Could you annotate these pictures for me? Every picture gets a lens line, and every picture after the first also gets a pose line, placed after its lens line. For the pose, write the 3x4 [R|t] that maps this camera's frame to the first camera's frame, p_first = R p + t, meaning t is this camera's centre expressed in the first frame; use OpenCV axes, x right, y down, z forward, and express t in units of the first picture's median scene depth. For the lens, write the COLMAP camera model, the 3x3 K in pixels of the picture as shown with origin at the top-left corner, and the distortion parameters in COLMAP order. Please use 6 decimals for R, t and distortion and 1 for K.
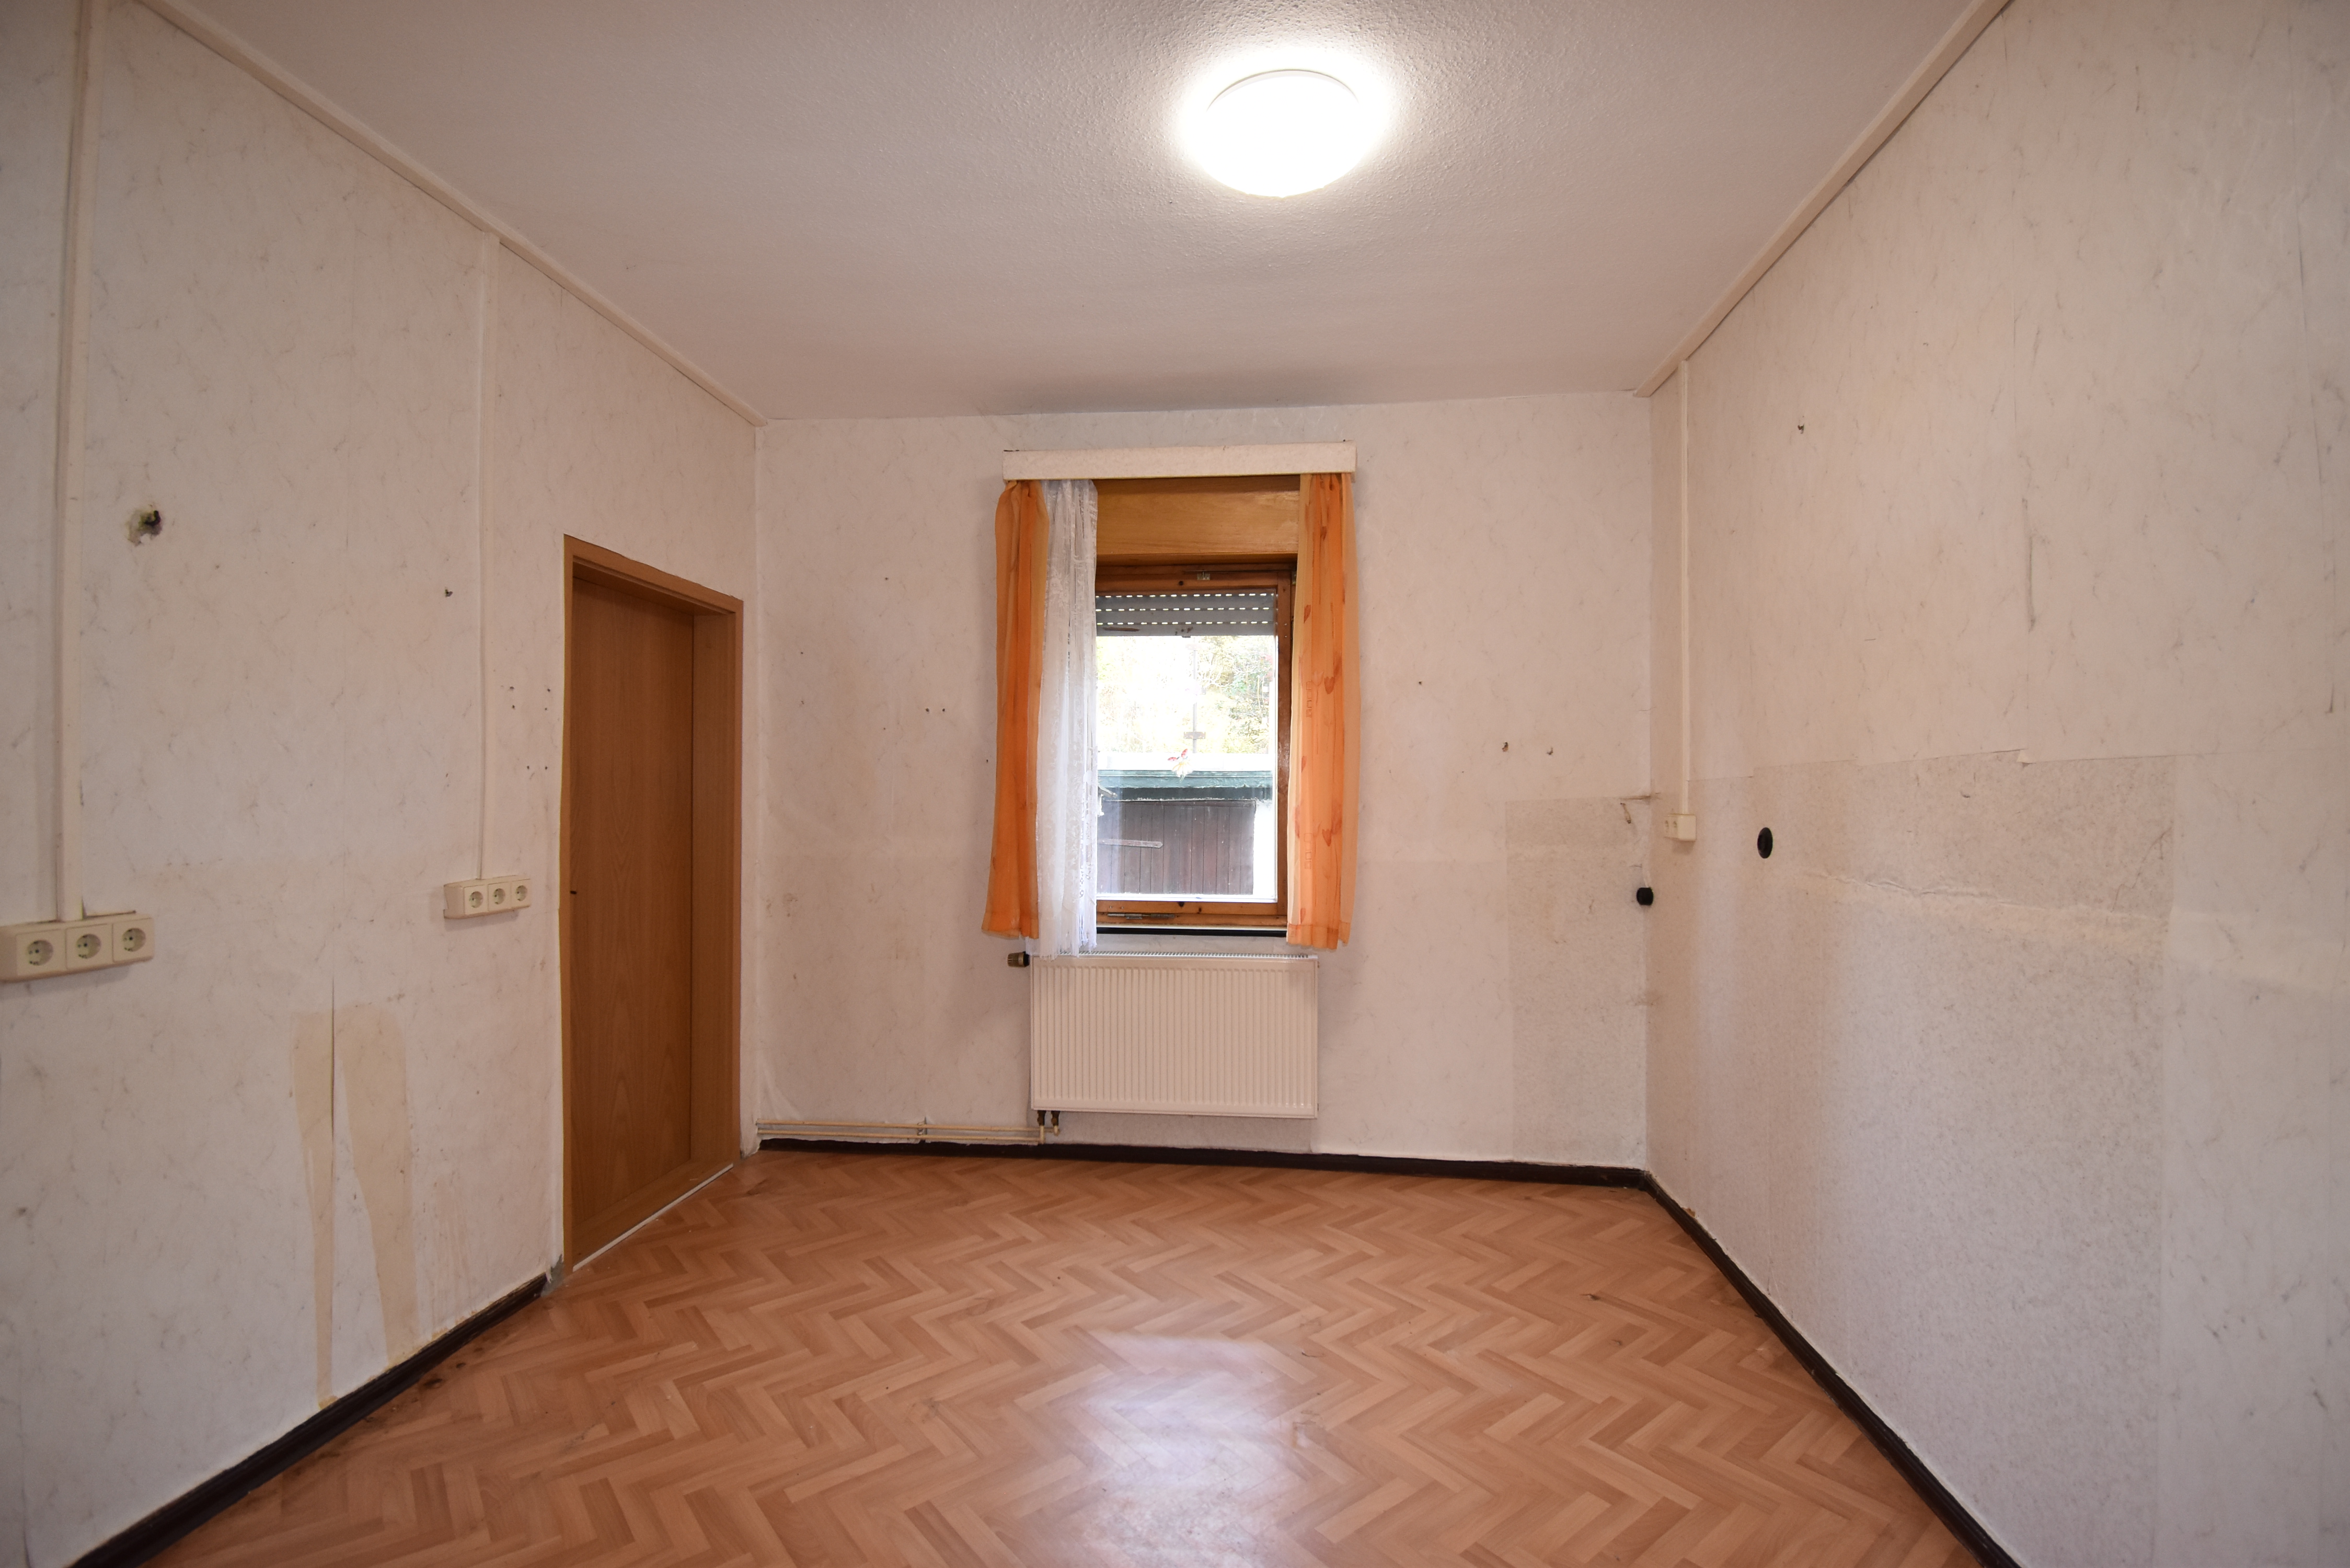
lens RADIAL K [[1041.6, 0, 1178.6], [0, 1041.6, 792.3], [0, 0, 1]] dist [-0.001053, -0.004490]
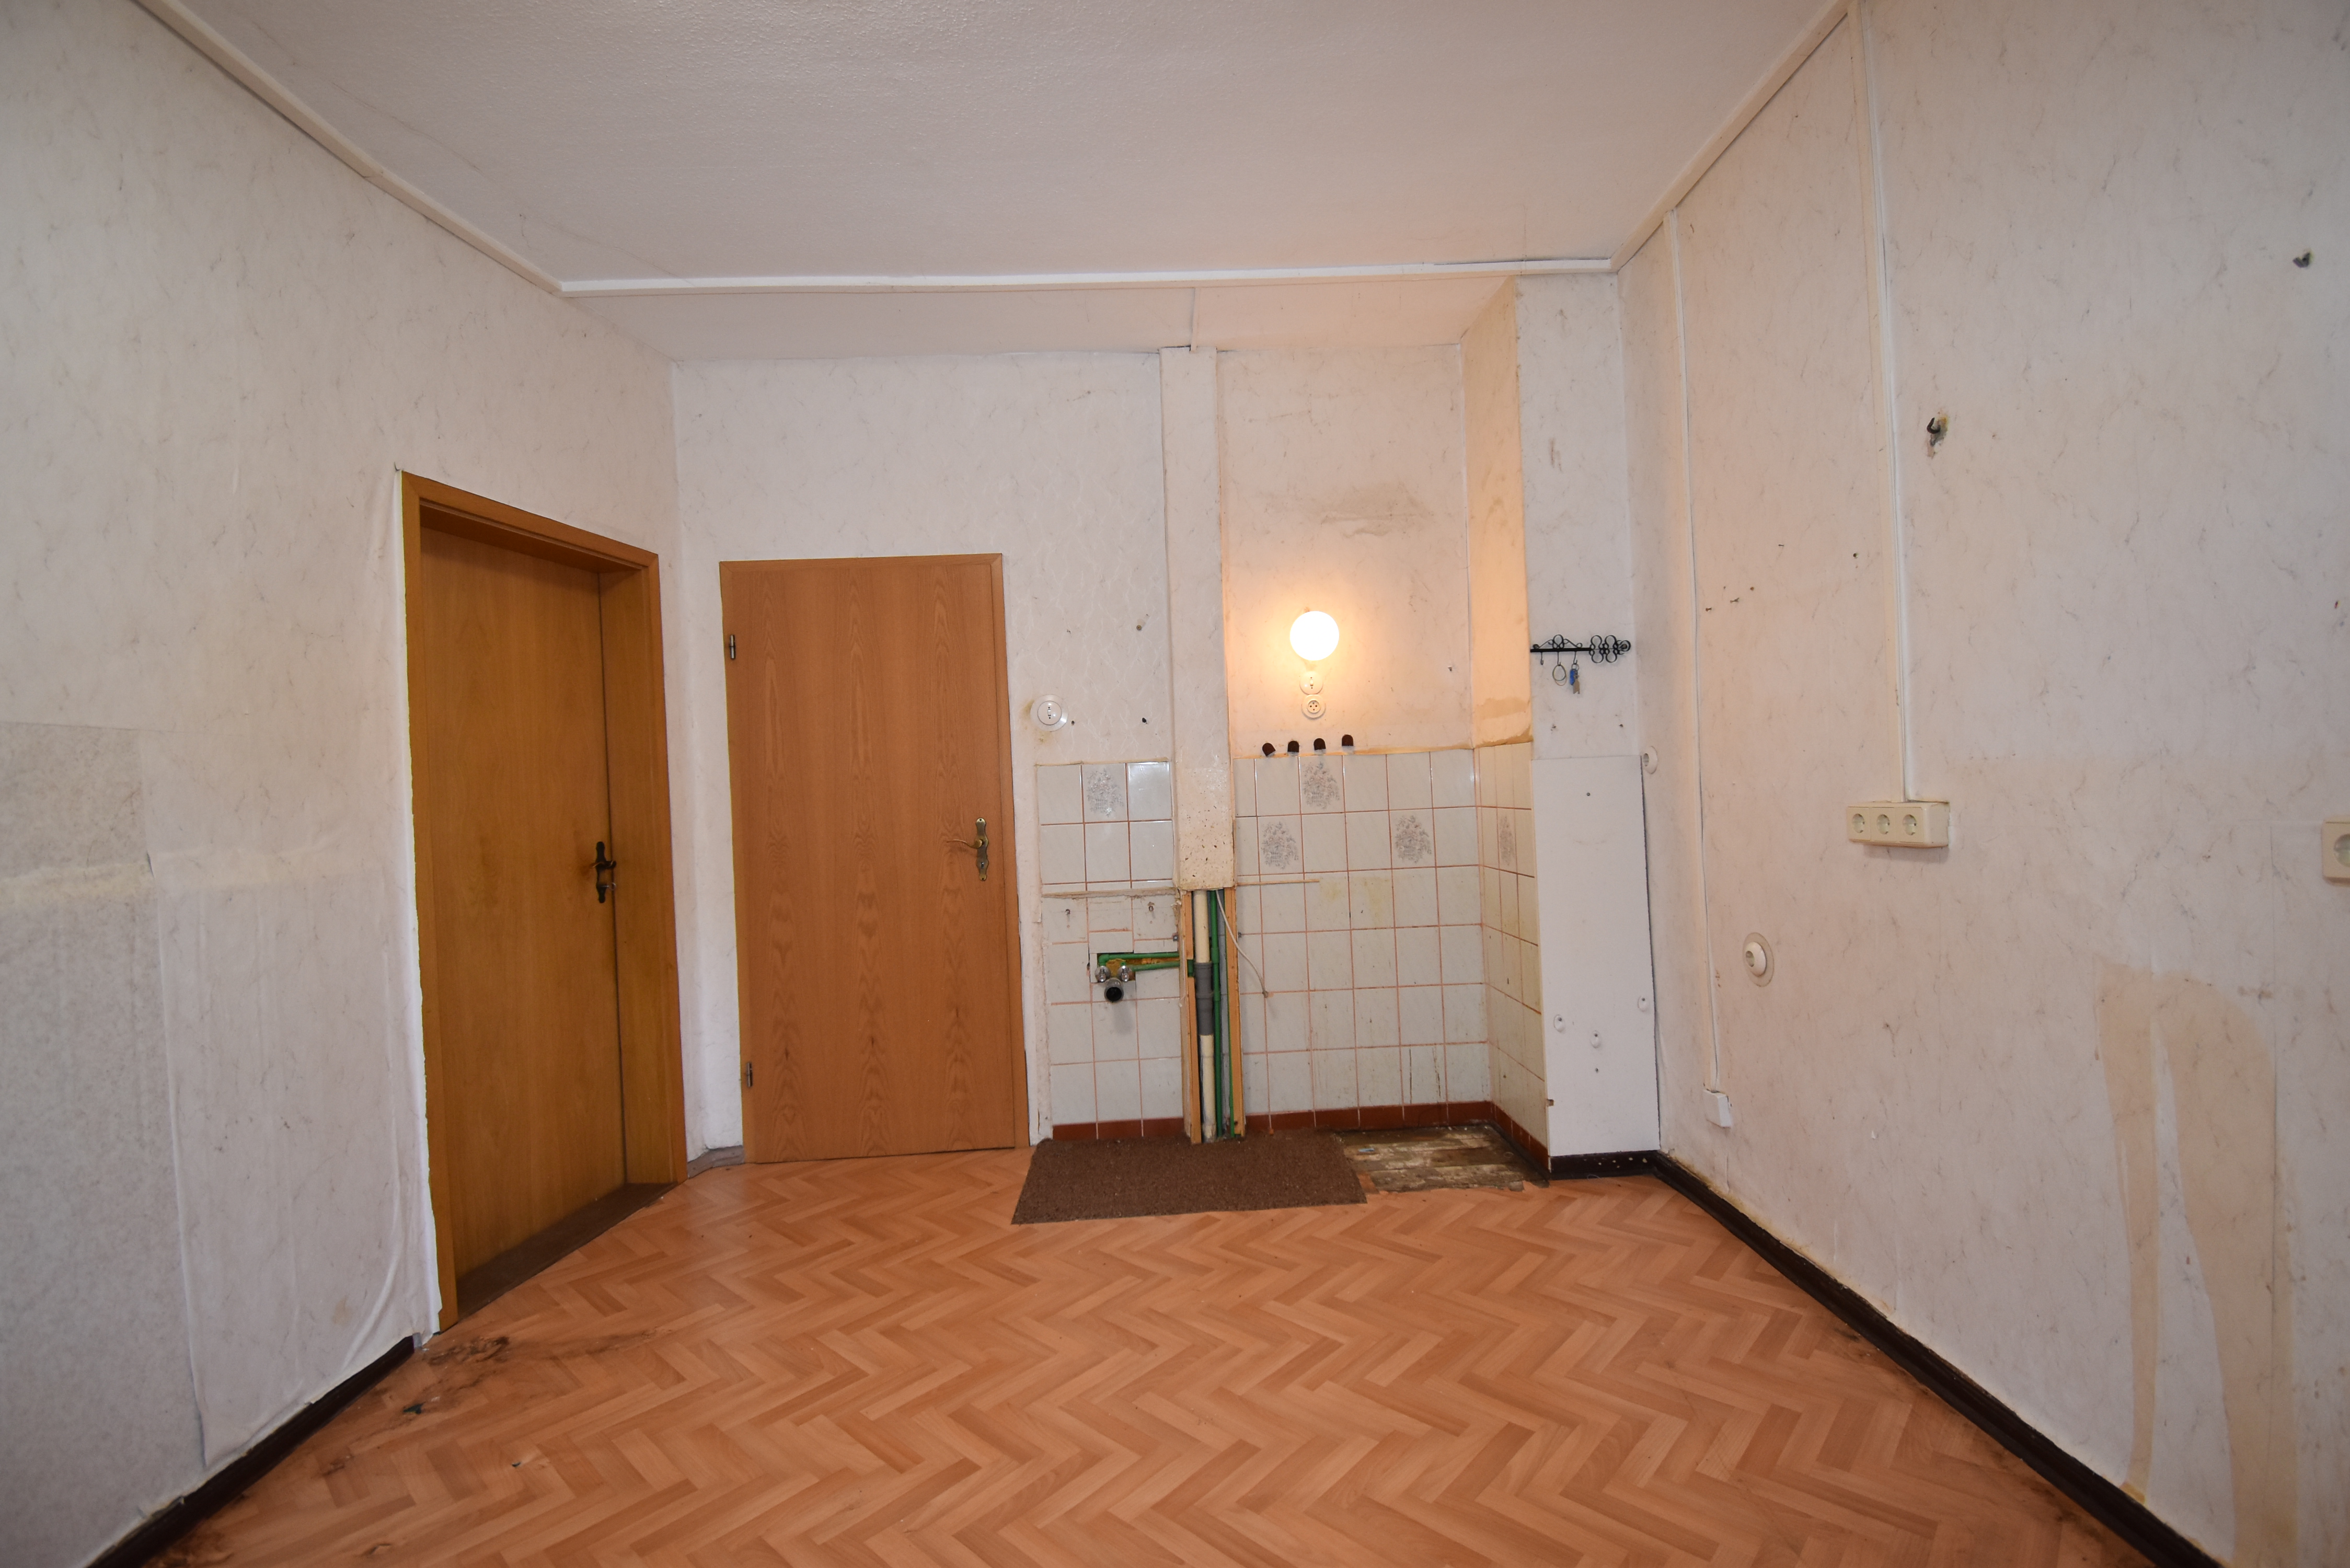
lens RADIAL K [[1041.6, 0, 1164.9], [0, 1041.6, 790.4], [0, 0, 1]] dist [-0.001053, -0.004490]
pose [[-0.989957, 0.040767, -0.135366, -0.077005], [0.040969, 0.999160, 0.001296, 0.077392], [0.135305, -0.004263, -0.990795, 2.162573]]
